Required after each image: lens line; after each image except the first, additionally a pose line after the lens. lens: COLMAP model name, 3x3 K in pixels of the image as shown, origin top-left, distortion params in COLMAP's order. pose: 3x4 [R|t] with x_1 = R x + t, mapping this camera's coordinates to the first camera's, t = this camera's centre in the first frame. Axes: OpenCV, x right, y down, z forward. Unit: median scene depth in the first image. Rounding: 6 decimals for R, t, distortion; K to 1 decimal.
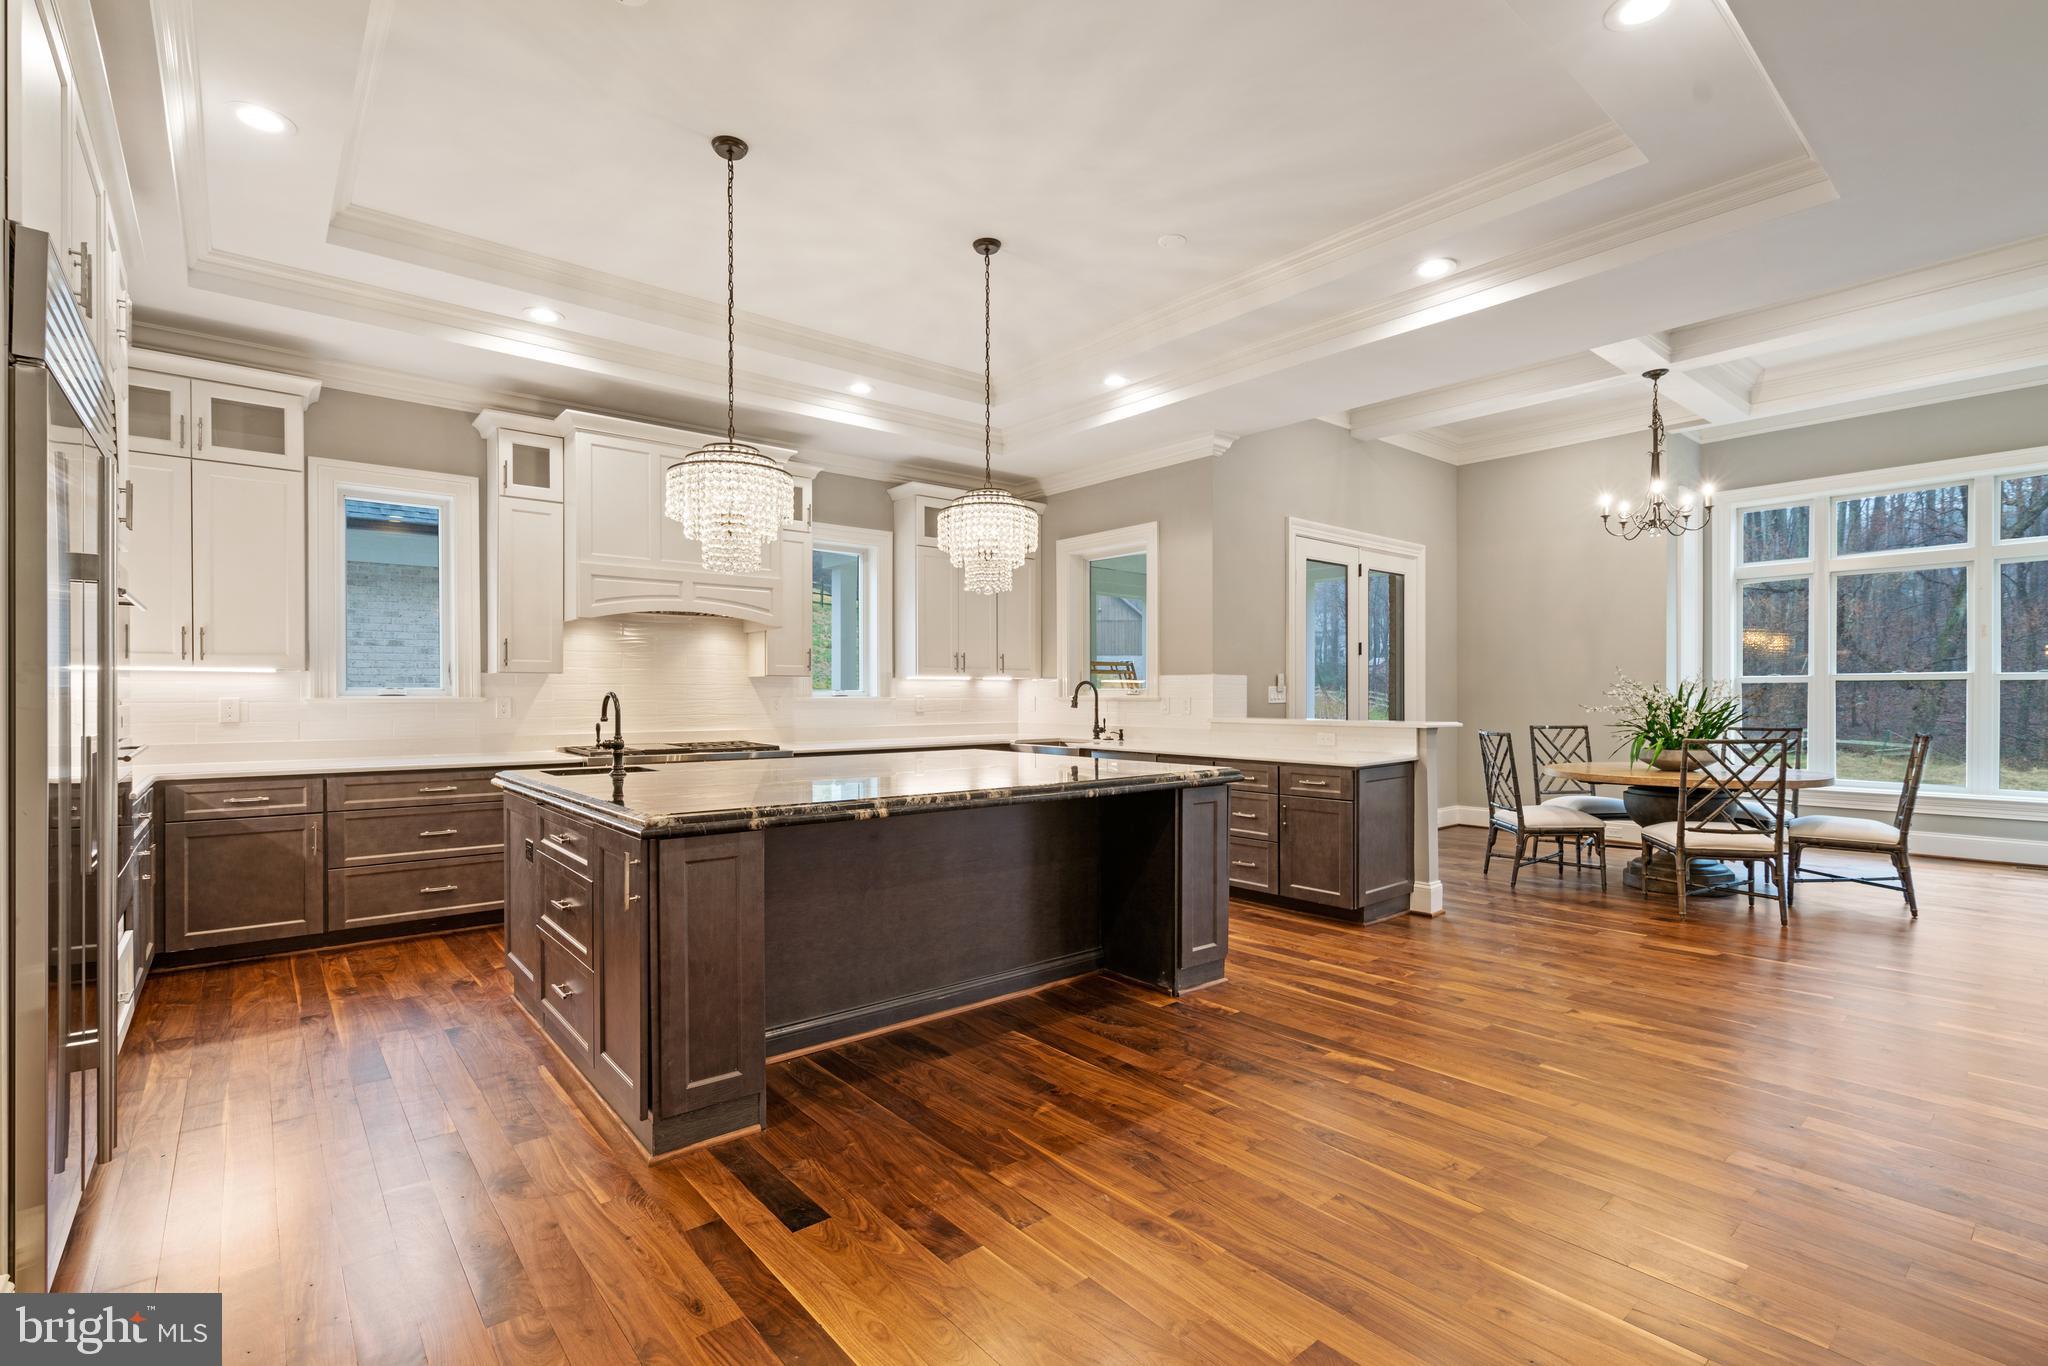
lens RADIAL K [[937.4, 0, 1025.4], [0, 937.4, 693.1], [0, 0, 1]] dist [-0.007774, 0.002534]
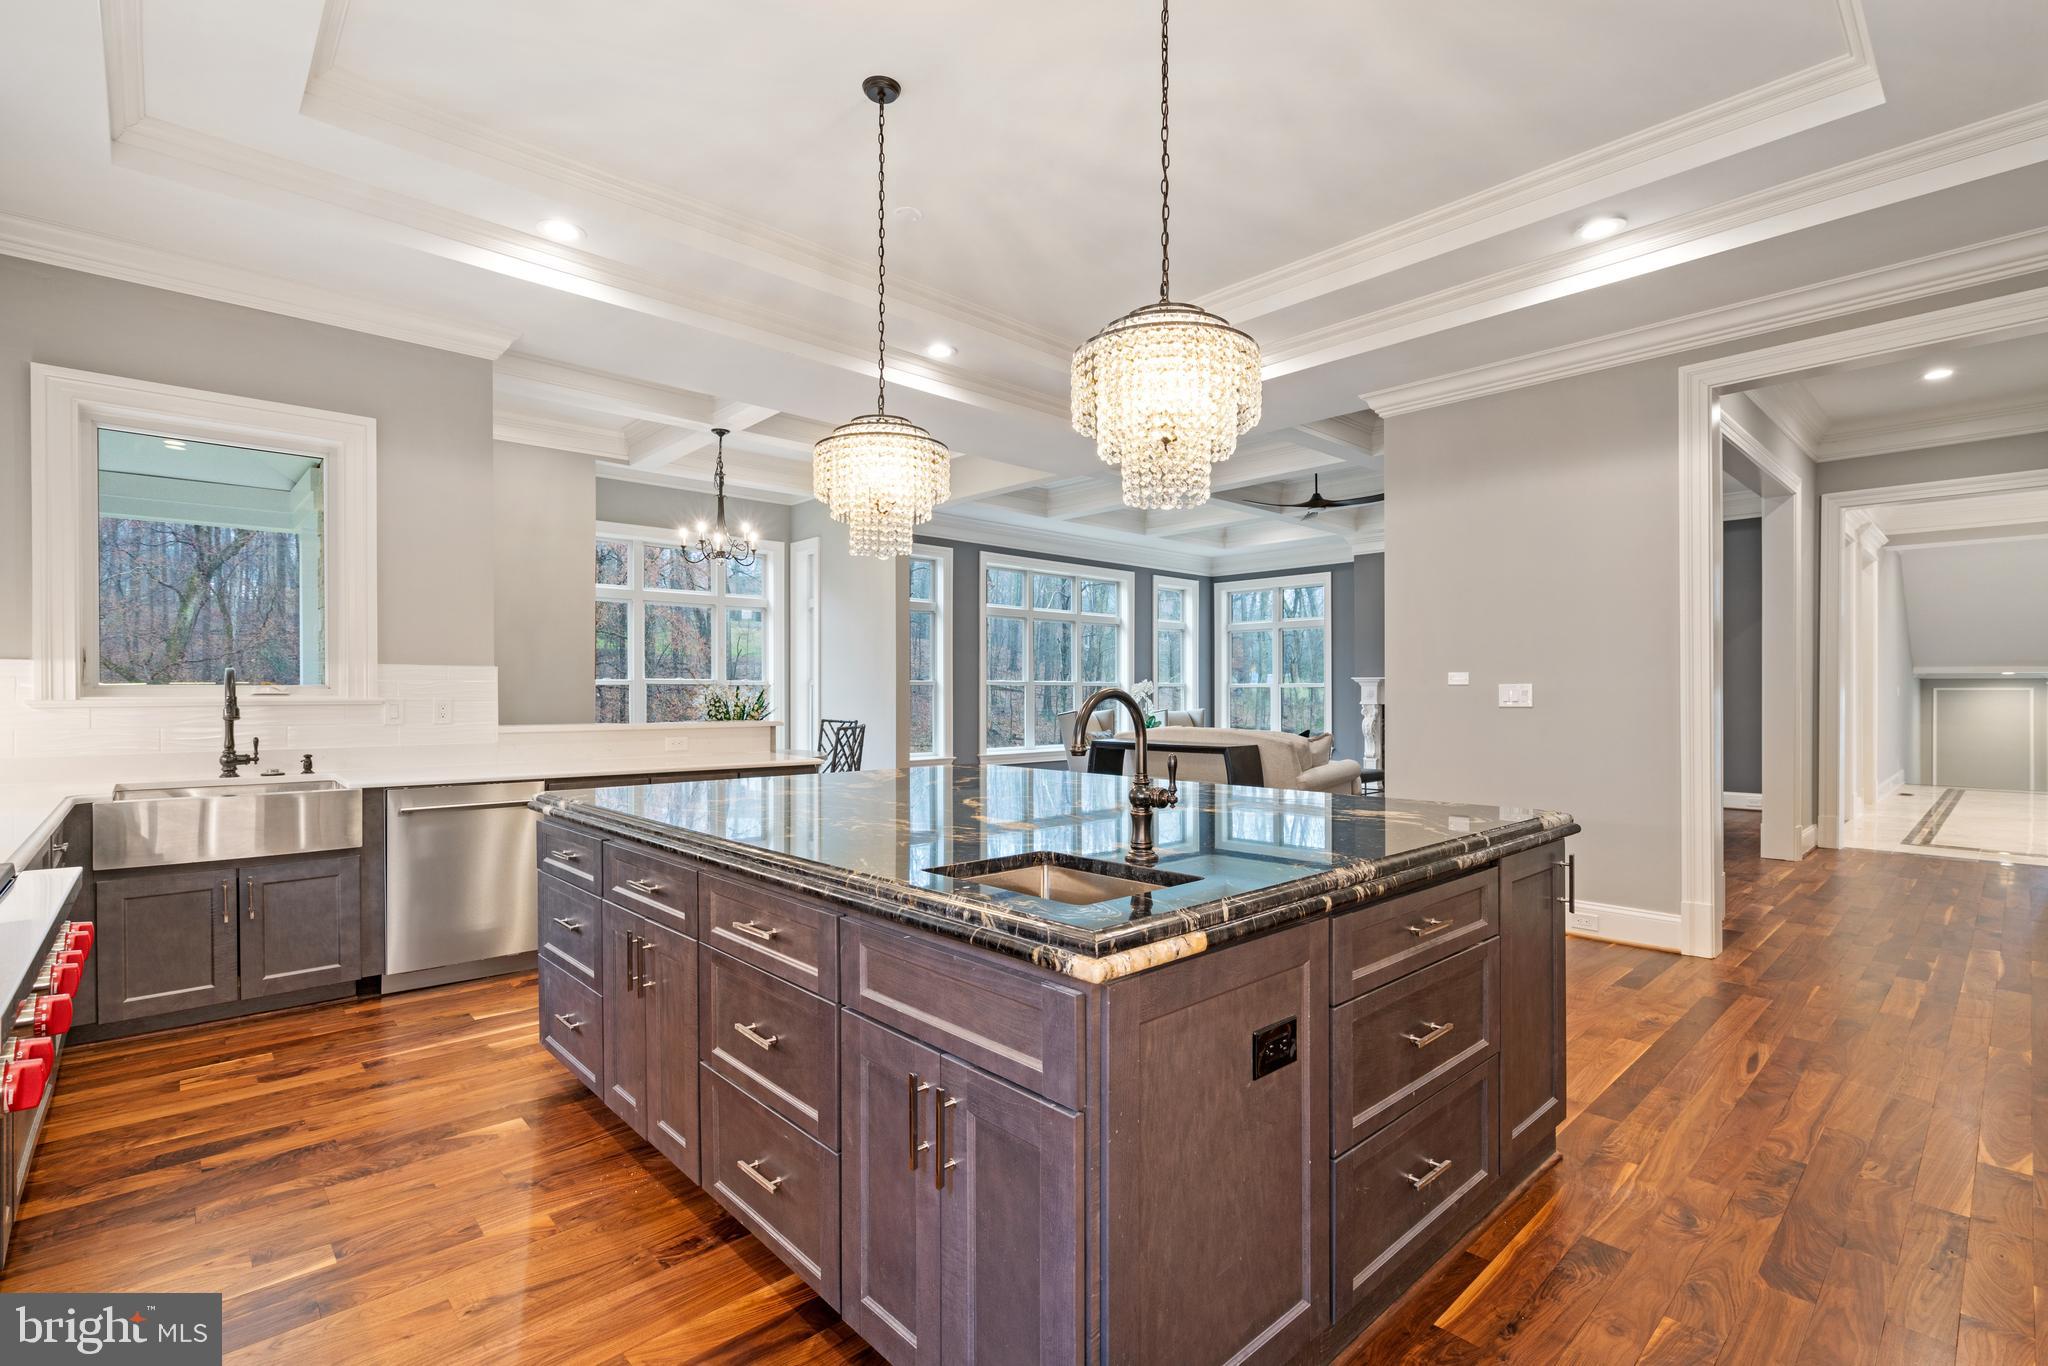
lens RADIAL K [[937.4, 0, 1032.7], [0, 937.4, 693.4], [0, 0, 1]] dist [-0.007774, 0.002534]
pose [[-0.065234, 0.000733, 0.997870, -0.507399], [-0.000755, 0.999999, -0.000784, 0.000922], [-0.997870, -0.000805, -0.065233, 0.595828]]
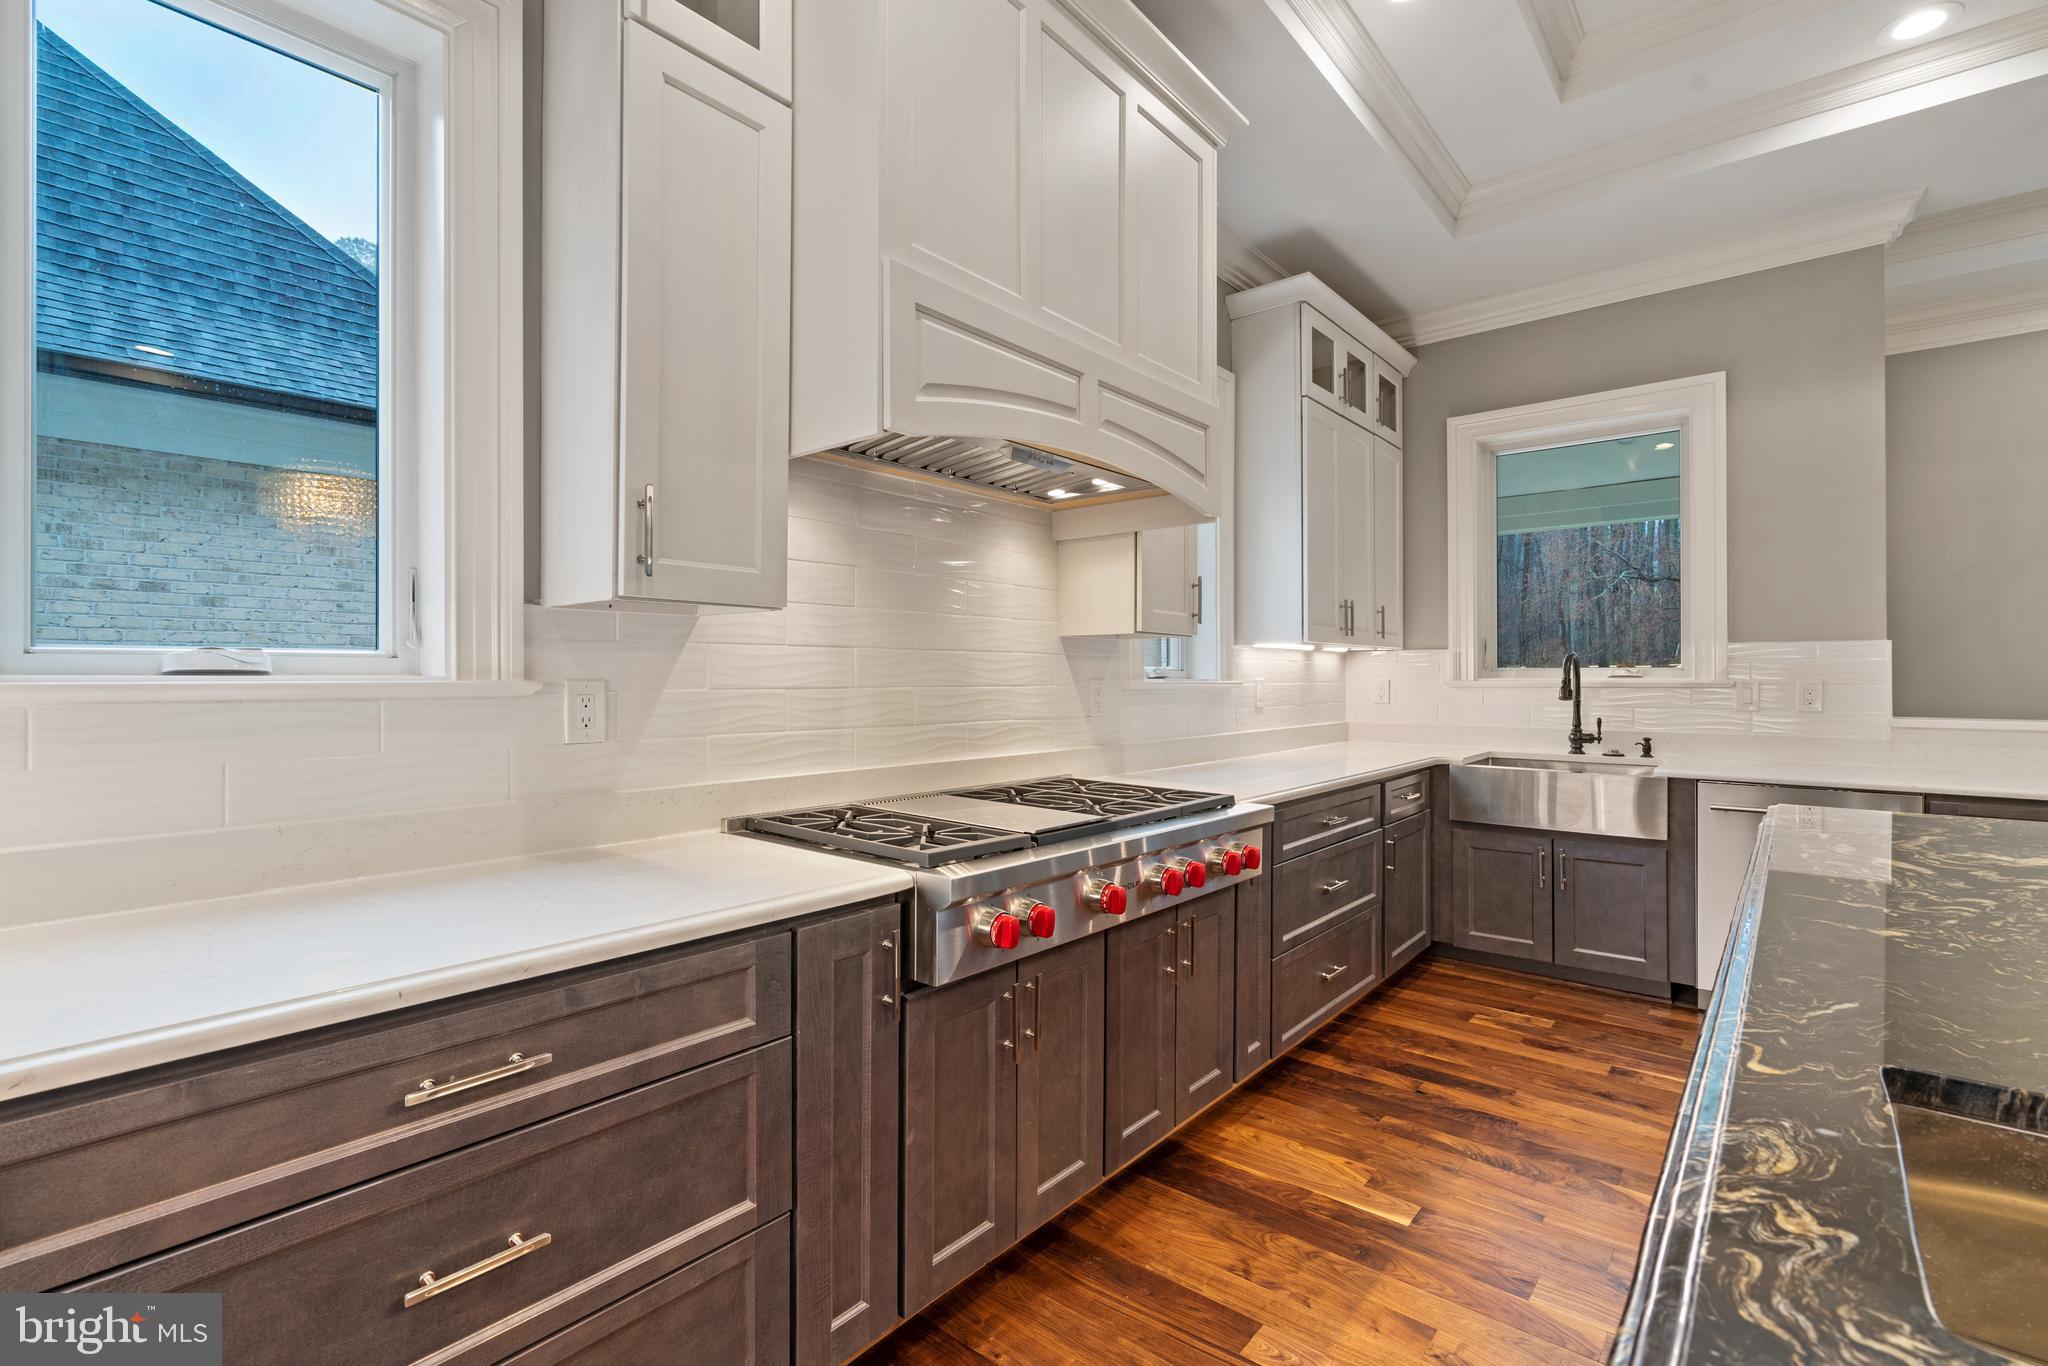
lens RADIAL K [[937.4, 0, 1032.2], [0, 937.4, 671.1], [0, 0, 1]] dist [-0.007774, 0.002534]
pose [[0.984282, 0.002804, 0.176580, -0.366939], [-0.001757, 0.999980, -0.006084, 0.002306], [-0.176593, 0.005679, 0.984268, 0.513304]]
